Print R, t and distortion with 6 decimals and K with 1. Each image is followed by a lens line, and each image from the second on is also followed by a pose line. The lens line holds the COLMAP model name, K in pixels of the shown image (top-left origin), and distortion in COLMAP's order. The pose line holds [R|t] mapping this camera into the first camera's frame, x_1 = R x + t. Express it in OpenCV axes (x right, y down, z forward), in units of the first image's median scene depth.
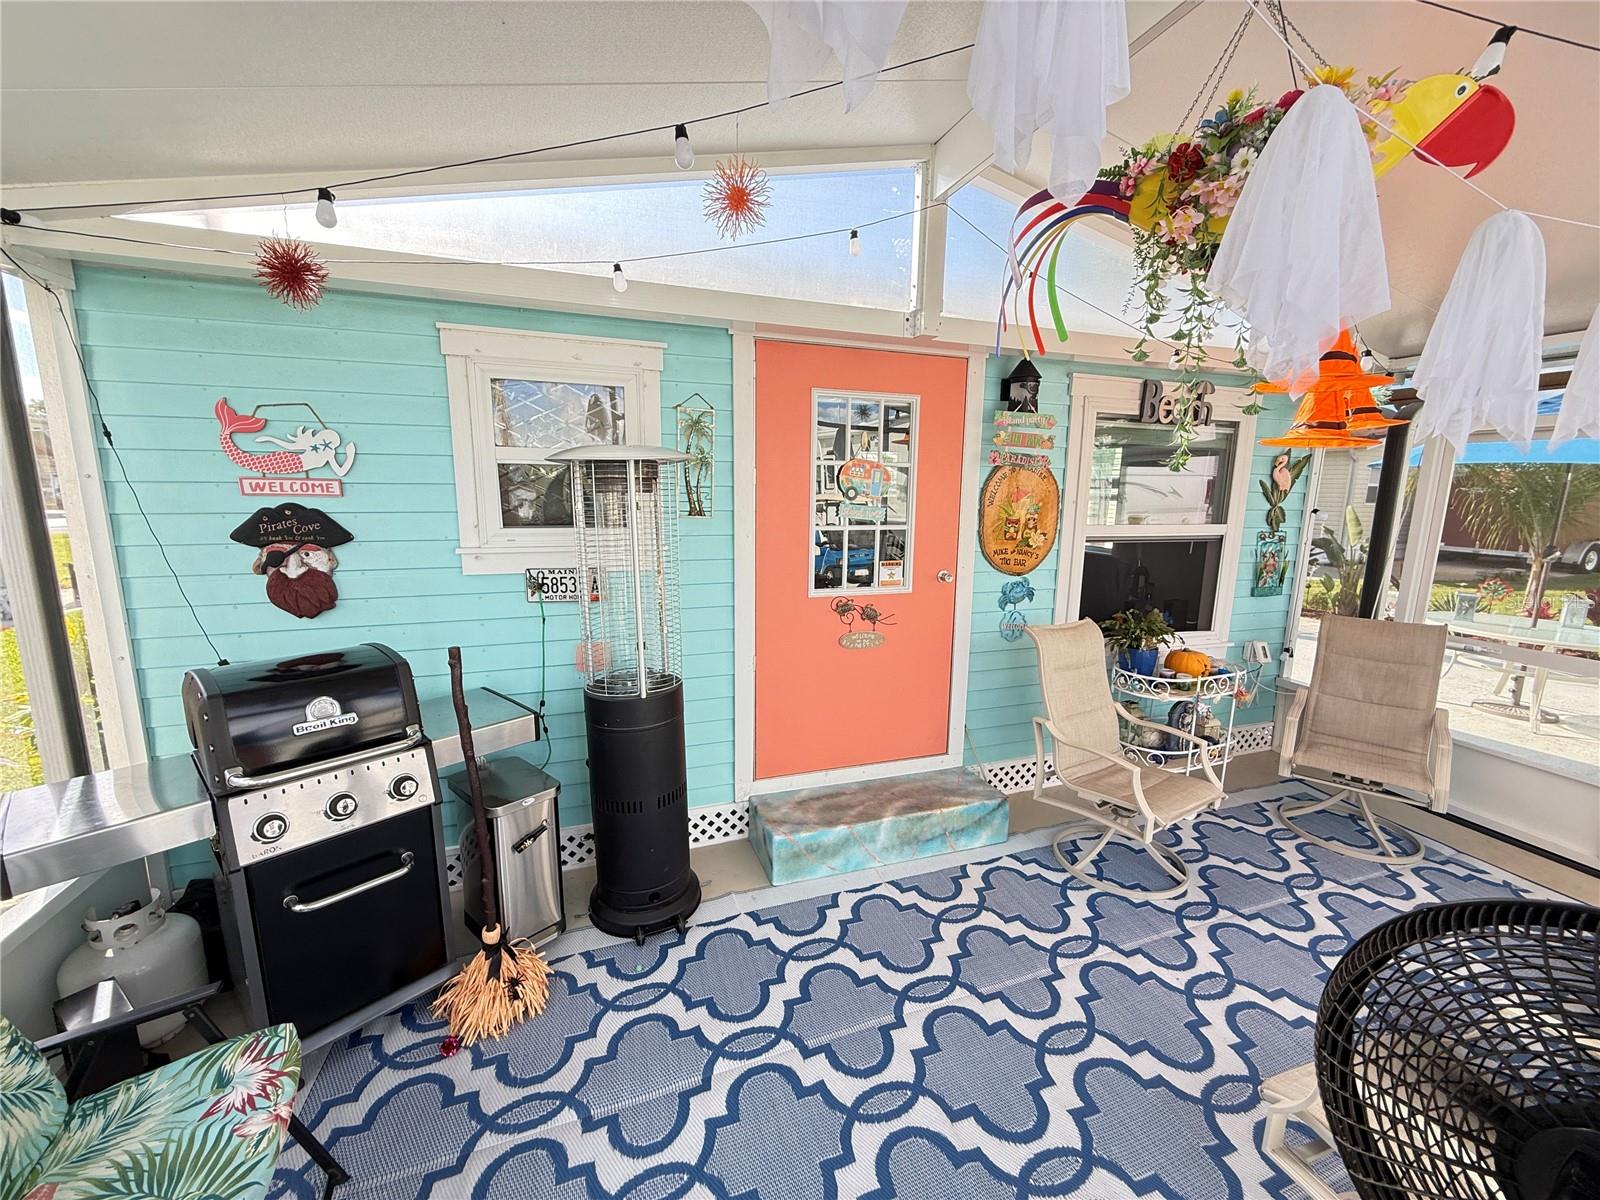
lens RADIAL K [[644.2, 0, 792.1], [0, 644.2, 600.5], [0, 0, 1]] dist [0.015971, -0.000114]
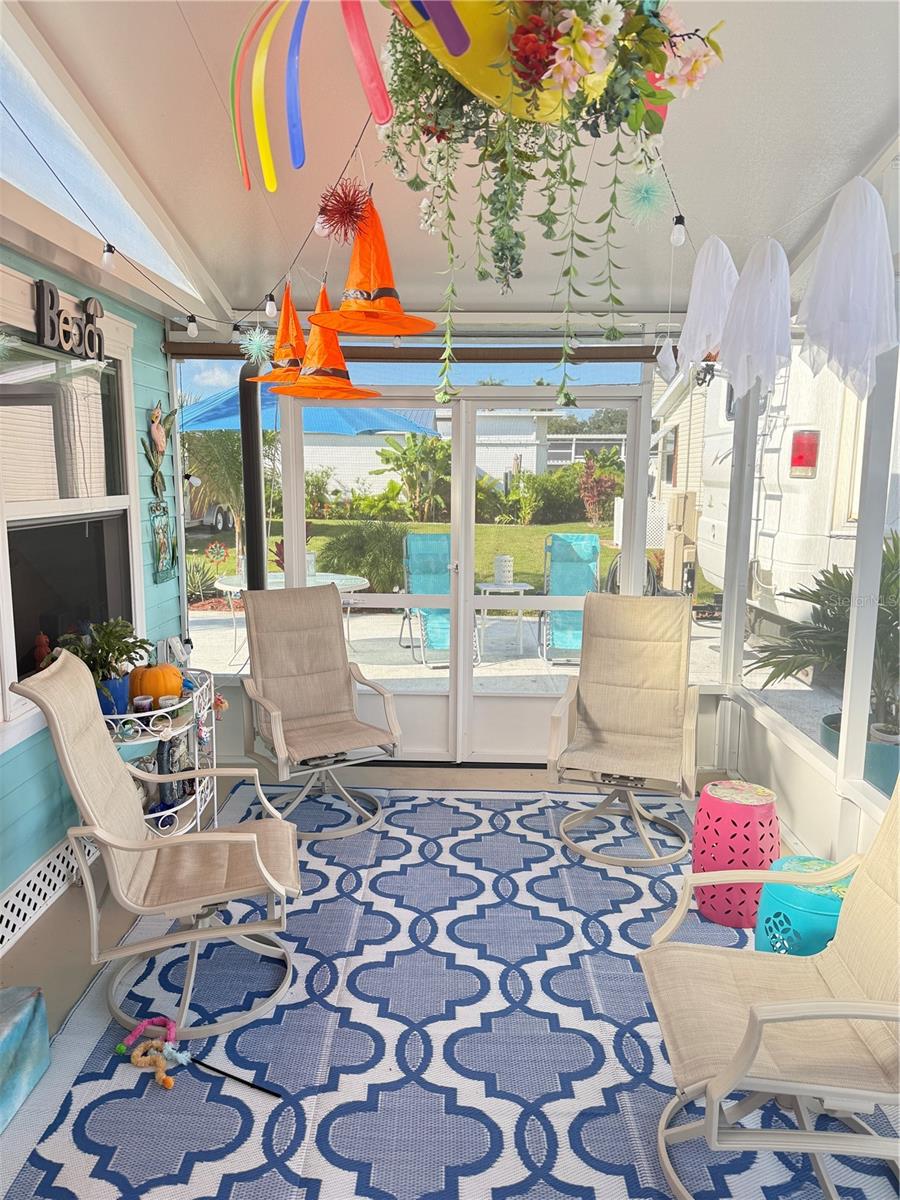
lens RADIAL K [[842.5, 0, 445.4], [0, 842.5, 595.9], [0, 0, 1]] dist [-0.023165, -0.005989]
pose [[0.353087, -0.150156, 0.923462, -0.155112], [0.170184, 0.980878, 0.094422, -0.036341], [-0.919982, 0.123819, 0.371890, 0.367594]]
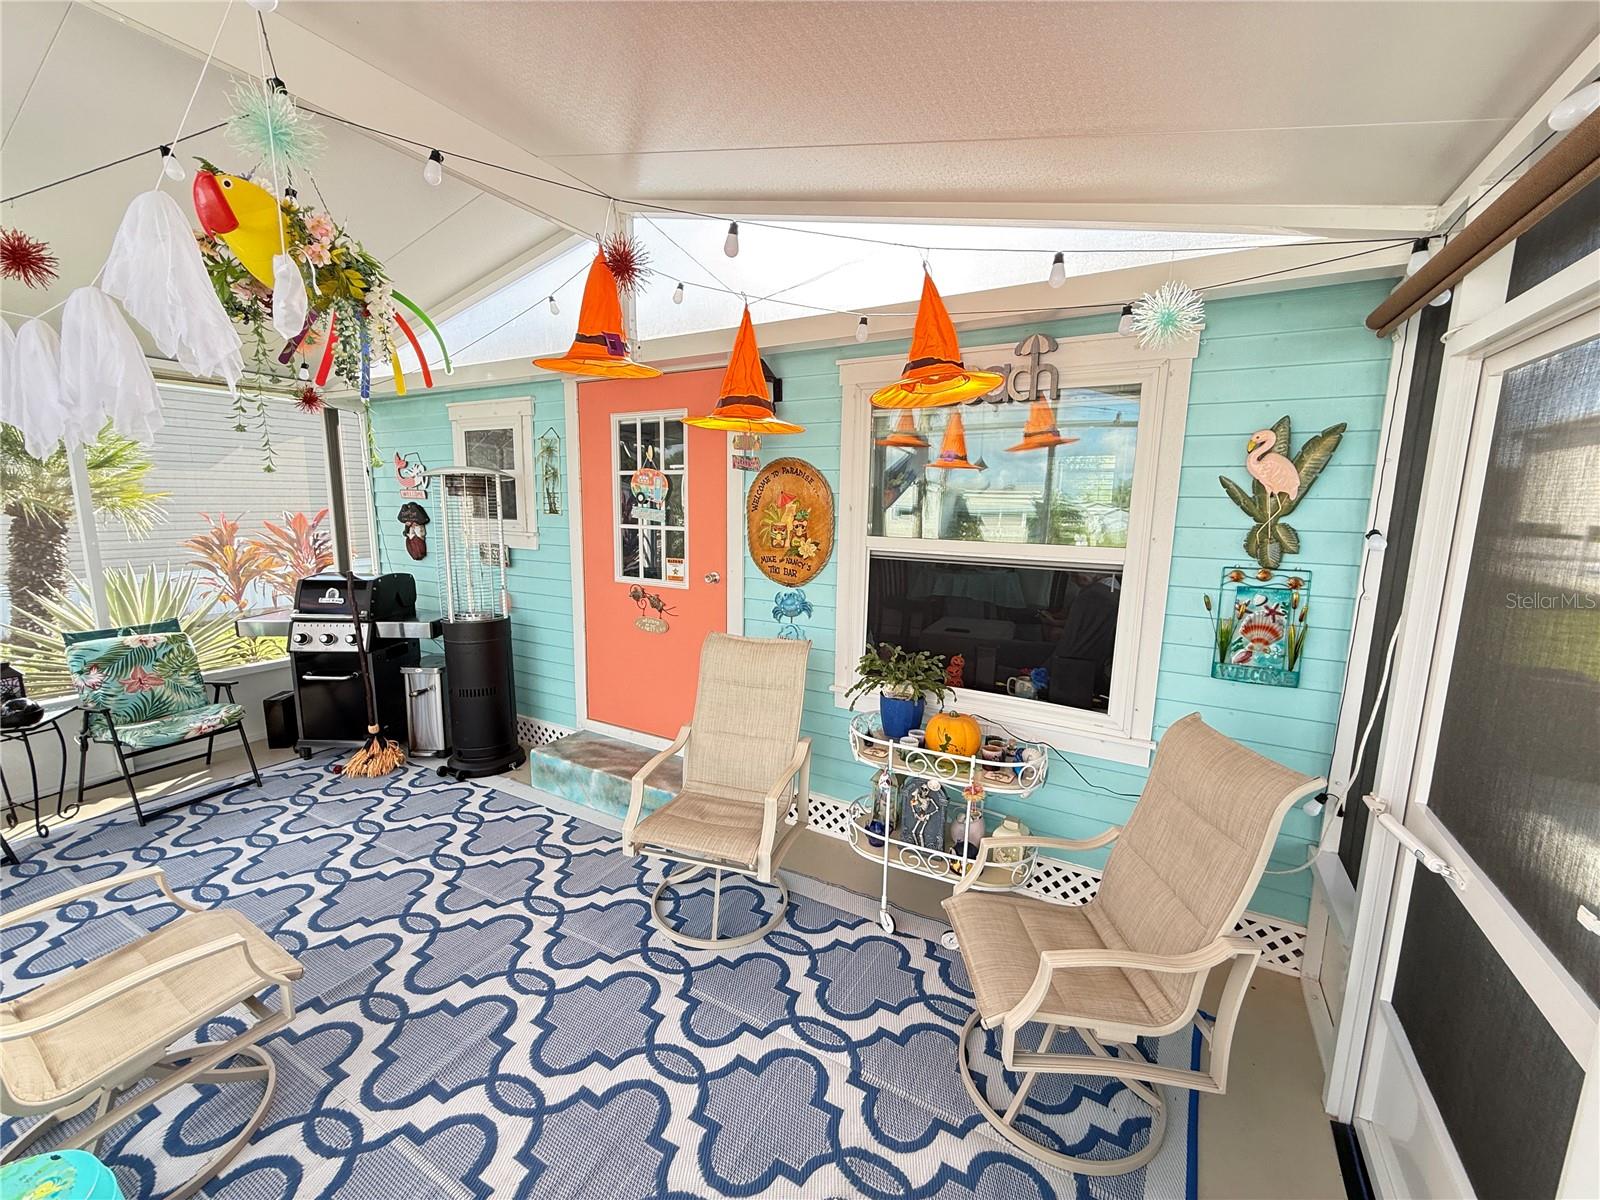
lens RADIAL K [[644.2, 0, 791.0], [0, 644.2, 595.6], [0, 0, 1]] dist [0.015971, -0.000114]
pose [[0.648744, 0.108245, -0.753269, 1.141961], [-0.135978, 0.990391, 0.025210, -0.053411], [0.748759, 0.086073, 0.657230, 0.426223]]
